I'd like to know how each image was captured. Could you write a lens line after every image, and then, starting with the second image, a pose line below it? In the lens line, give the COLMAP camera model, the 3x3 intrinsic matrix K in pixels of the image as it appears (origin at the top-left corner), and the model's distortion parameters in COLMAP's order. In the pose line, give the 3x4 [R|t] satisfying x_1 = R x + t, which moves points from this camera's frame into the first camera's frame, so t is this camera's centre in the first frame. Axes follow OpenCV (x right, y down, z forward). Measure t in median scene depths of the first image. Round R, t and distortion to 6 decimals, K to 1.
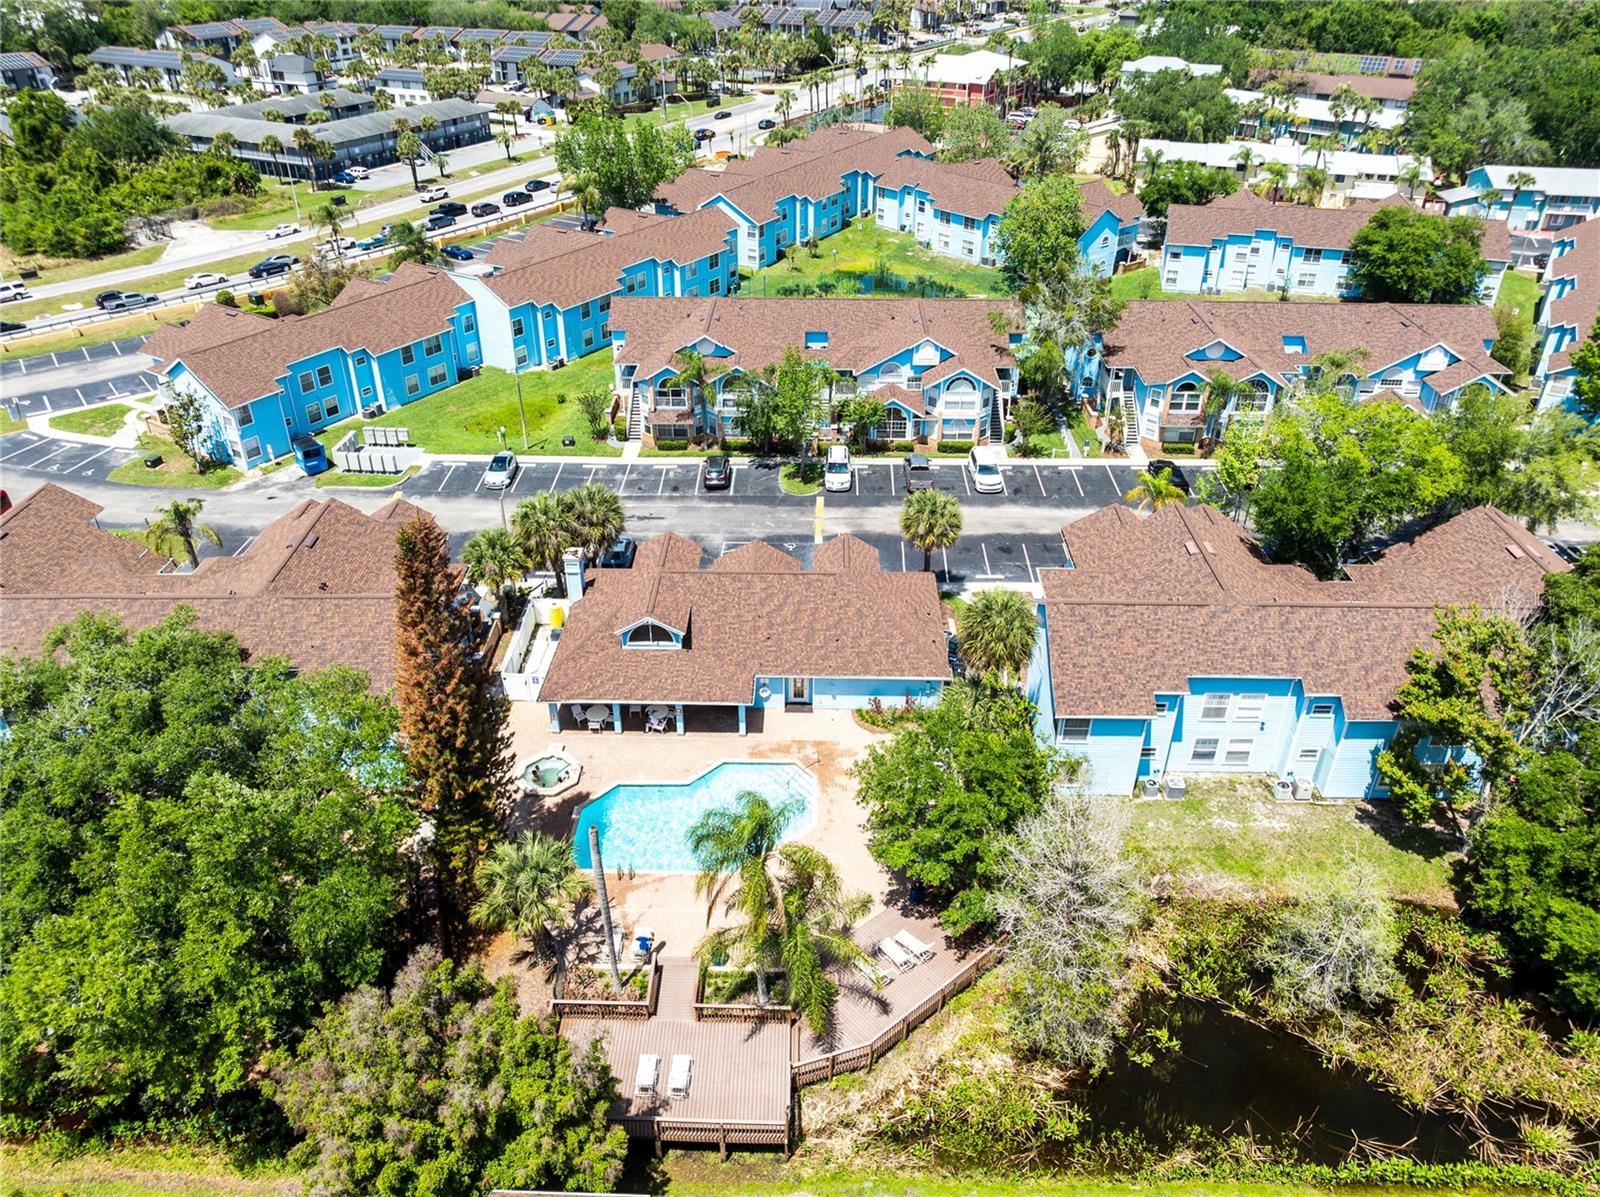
lens RADIAL K [[1132.1, 0, 800.0], [0, 1132.1, 598.5], [0, 0, 1]] dist [-0.041067, 0.007647]
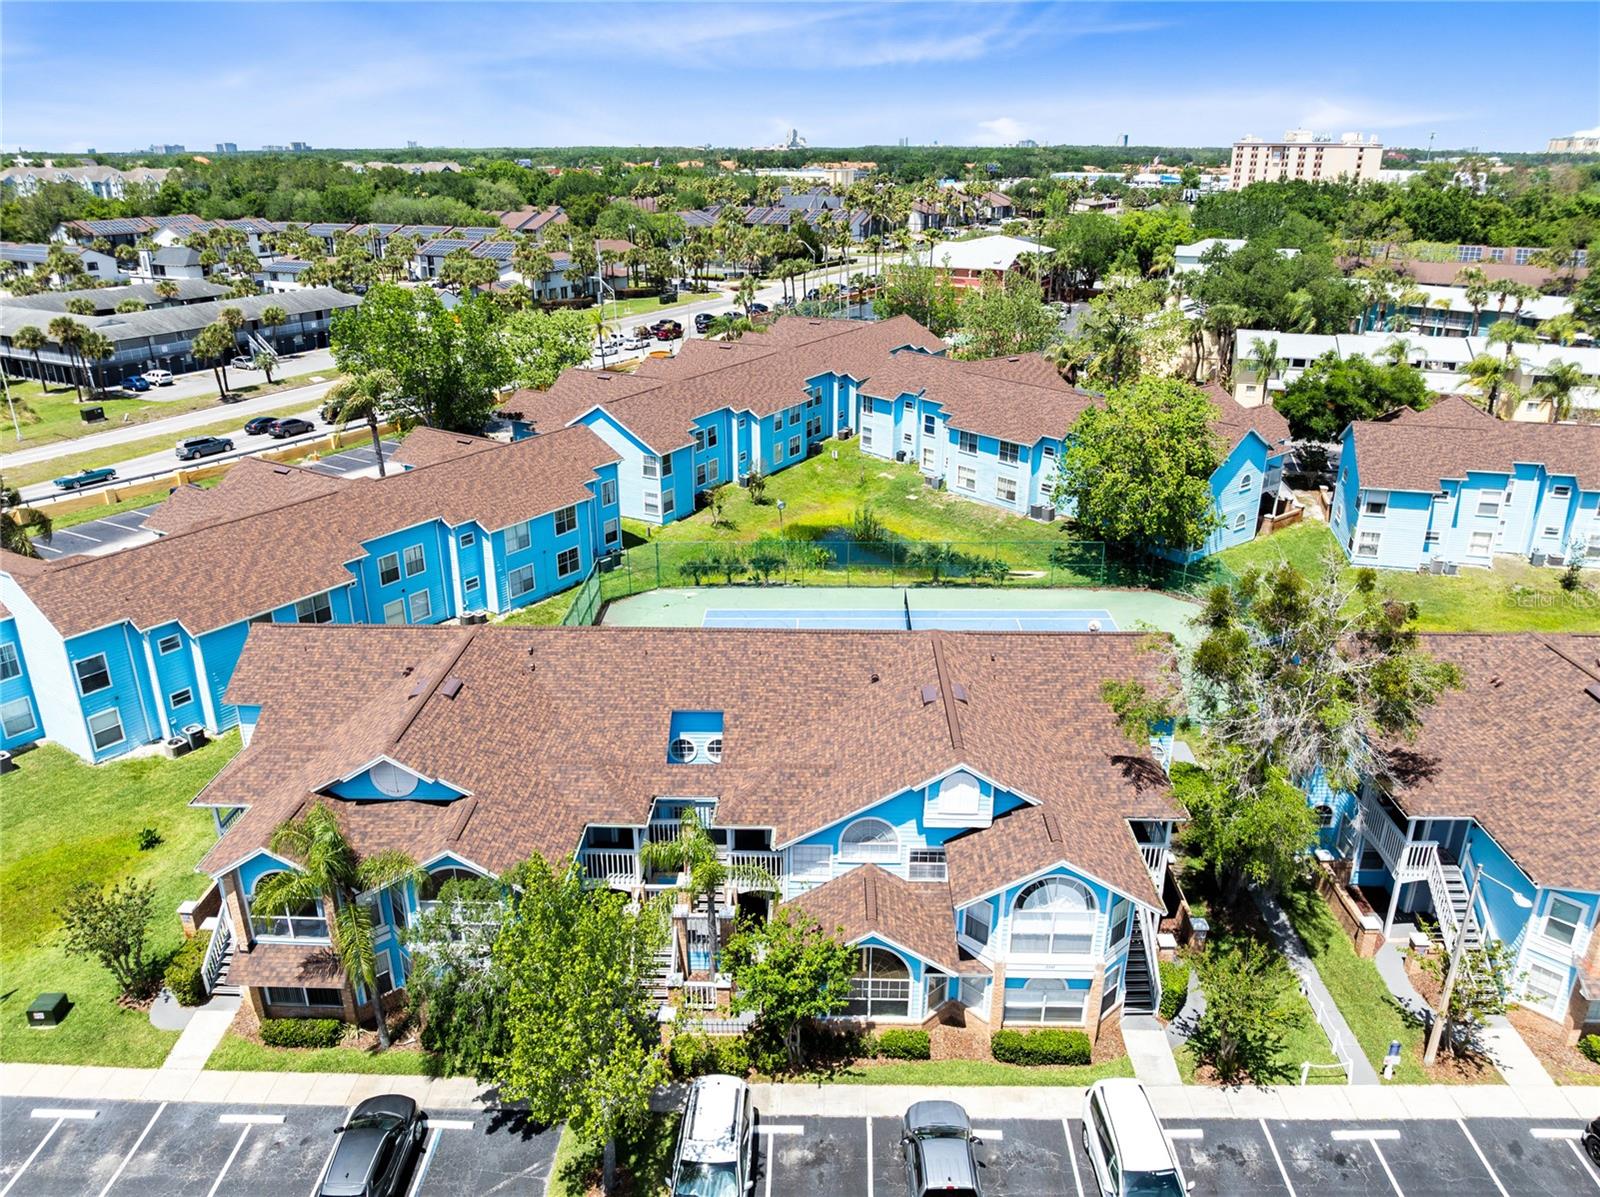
lens RADIAL K [[1154.6, 0, 800.0], [0, 1154.6, 598.5], [0, 0, 1]] dist [-0.030064, 0.005915]
pose [[0.999995, 0.000747, -0.003114, 0.039210], [-0.001294, 0.983744, -0.179571, -0.142489], [0.002929, 0.179574, 0.983740, 0.399085]]
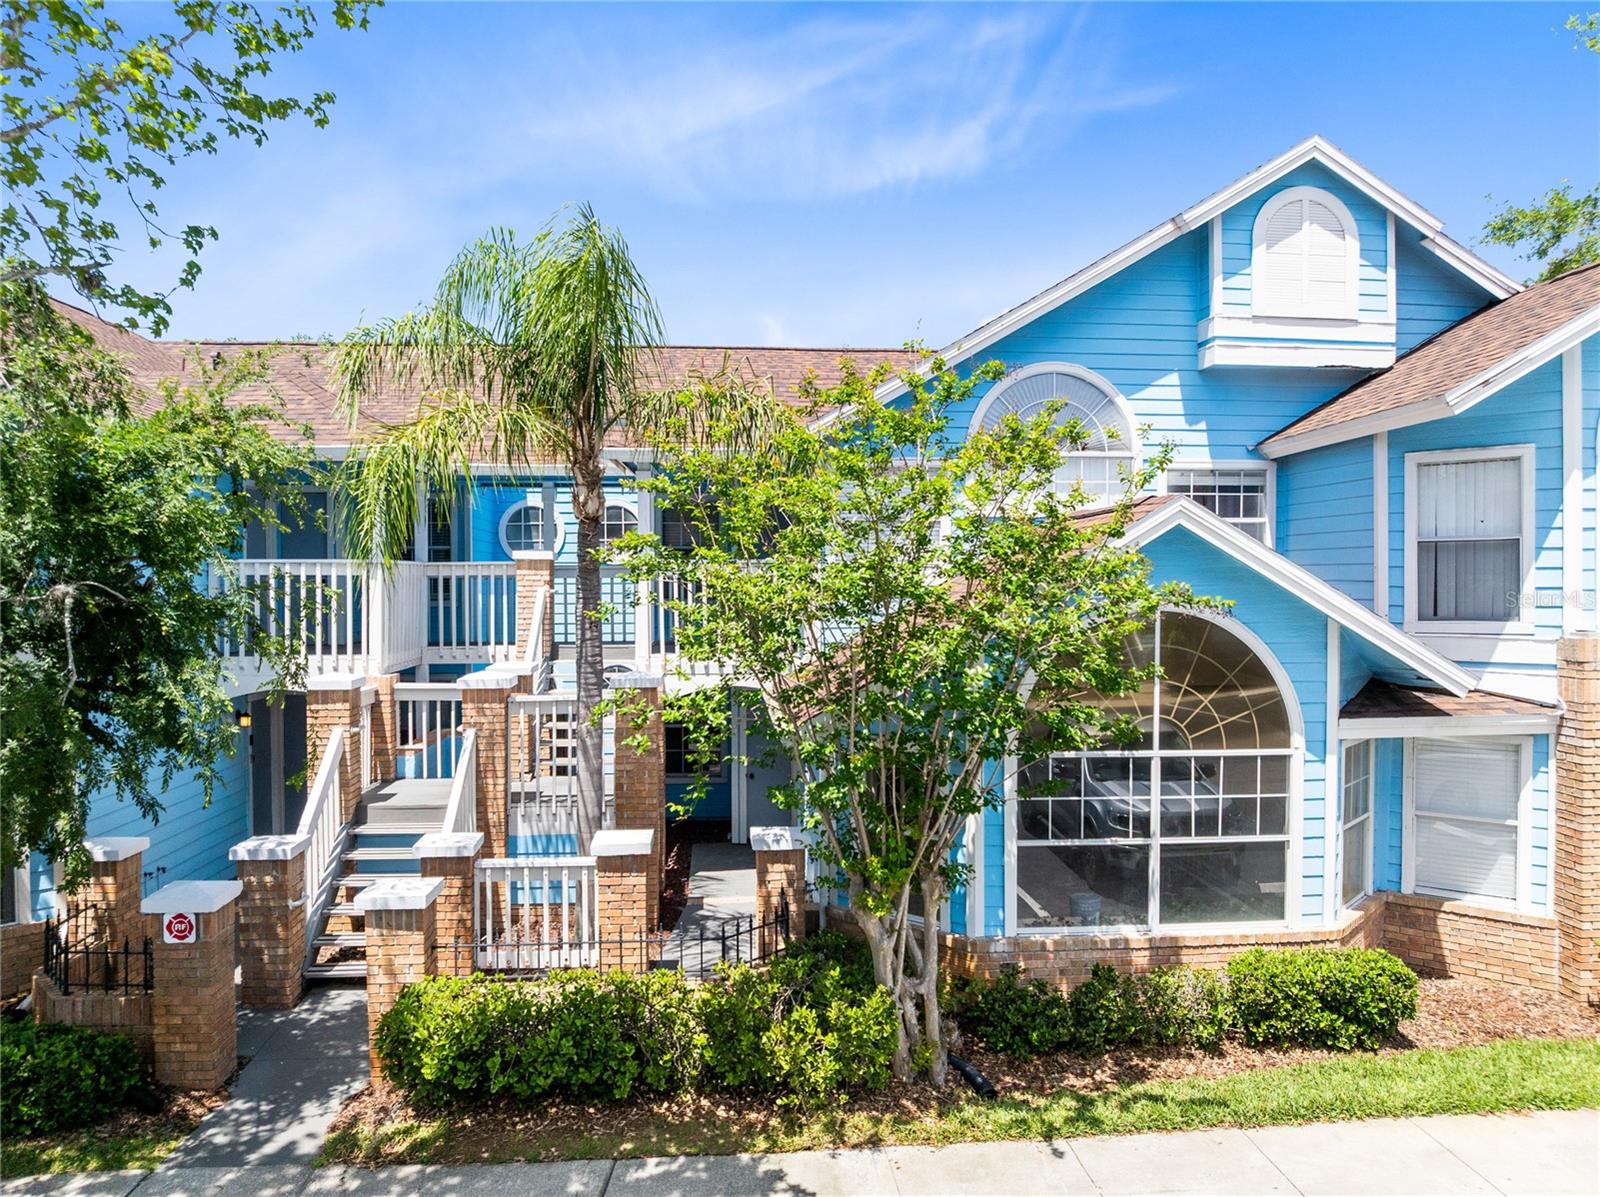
lens RADIAL K [[1124.0, 0, 800.0], [0, 1124.0, 598.5], [0, 0, 1]] dist [-0.047507, 0.019513]
pose [[0.995674, 0.000836, 0.092914, 0.025546], [0.047649, 0.853876, -0.518291, -0.077637], [-0.079771, 0.520476, 0.850142, 0.606964]]
